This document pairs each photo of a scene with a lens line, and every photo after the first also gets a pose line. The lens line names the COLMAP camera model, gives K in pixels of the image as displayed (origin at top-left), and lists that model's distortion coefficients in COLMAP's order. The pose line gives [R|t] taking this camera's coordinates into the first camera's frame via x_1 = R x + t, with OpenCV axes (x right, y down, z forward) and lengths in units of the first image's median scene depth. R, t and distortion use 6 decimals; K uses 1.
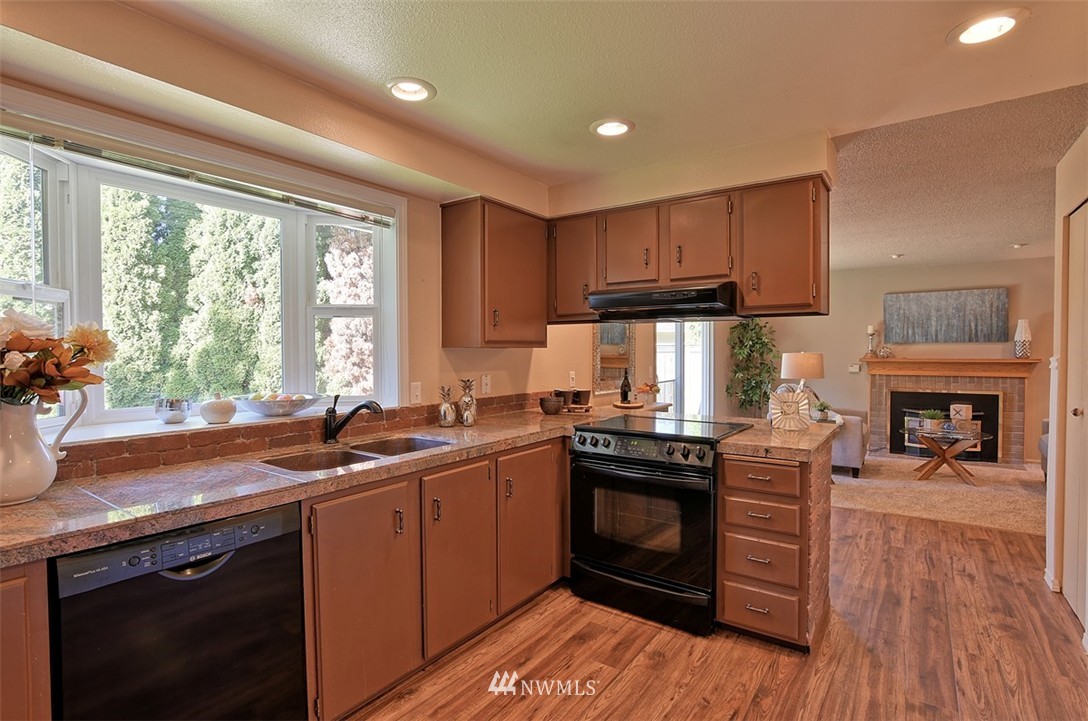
lens RADIAL K [[535.8, 0, 543.4], [0, 535.8, 361.7], [0, 0, 1]] dist [-0.029980, 0.010075]
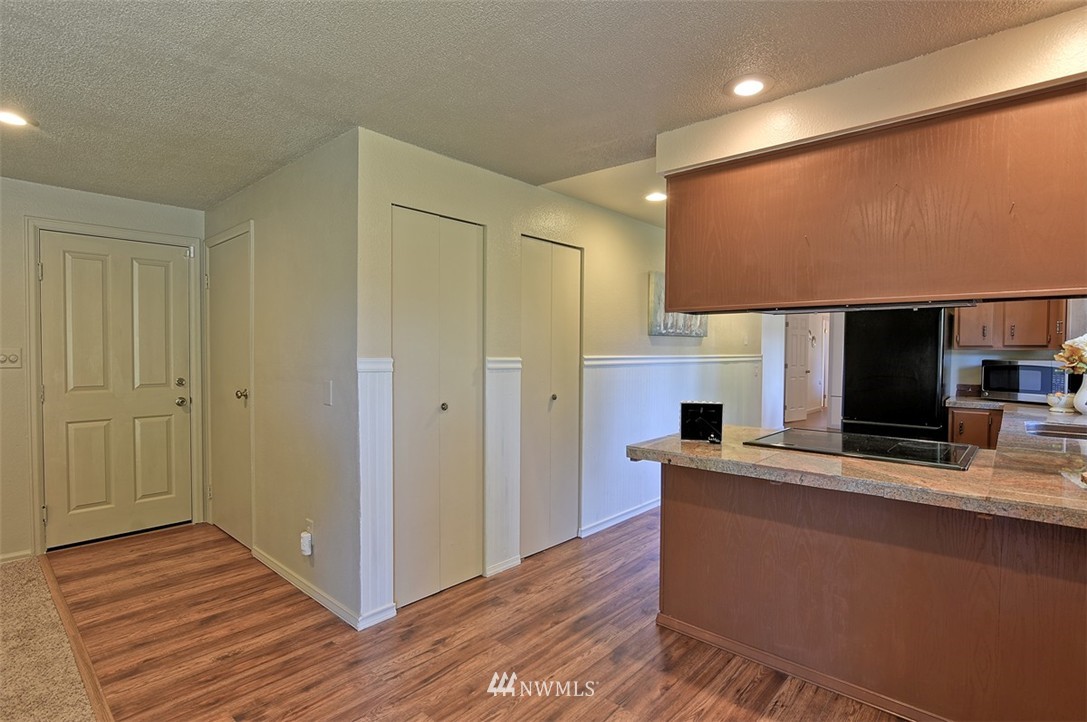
lens RADIAL K [[535.3, 0, 546.2], [0, 535.3, 355.7], [0, 0, 1]] dist [-0.029980, 0.010075]
pose [[-0.994620, -0.004689, 0.103481, 0.288578], [-0.001577, 0.999545, 0.030129, -0.017773], [-0.103575, 0.029803, -0.994175, 0.872161]]
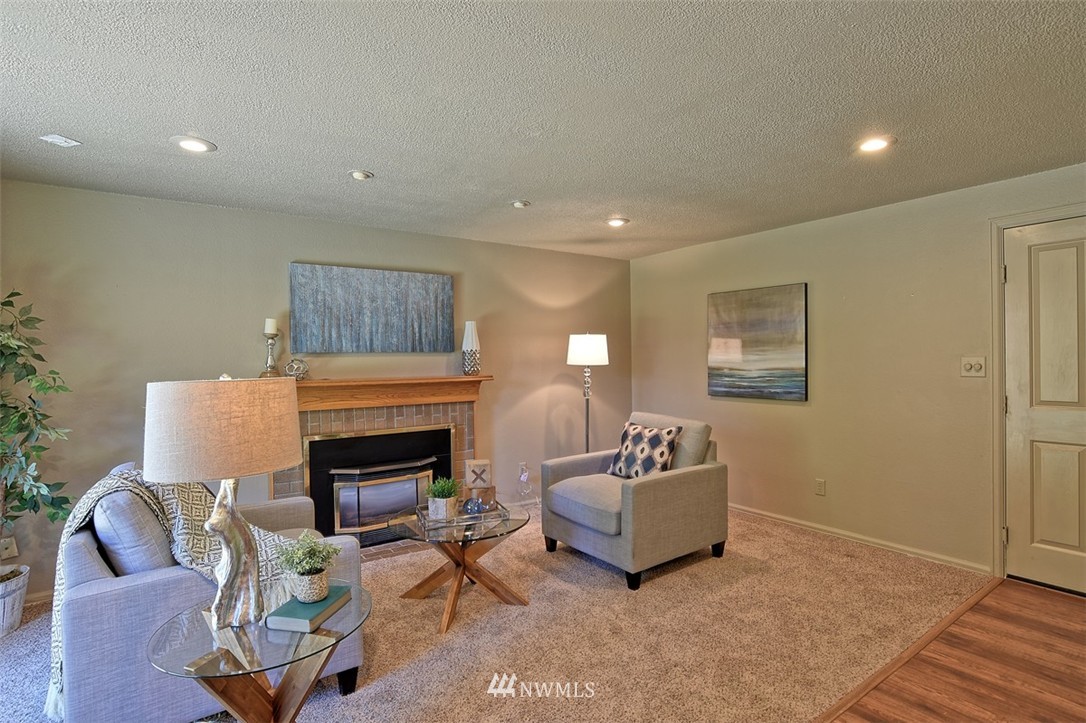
lens RADIAL K [[534.8, 0, 535.9], [0, 534.8, 364.8], [0, 0, 1]] dist [-0.029980, 0.010075]
pose [[0.334724, -0.007635, 0.942285, 0.238946], [0.034057, 0.999412, -0.004000, -0.013749], [-0.941701, 0.033430, 0.334787, 0.647908]]
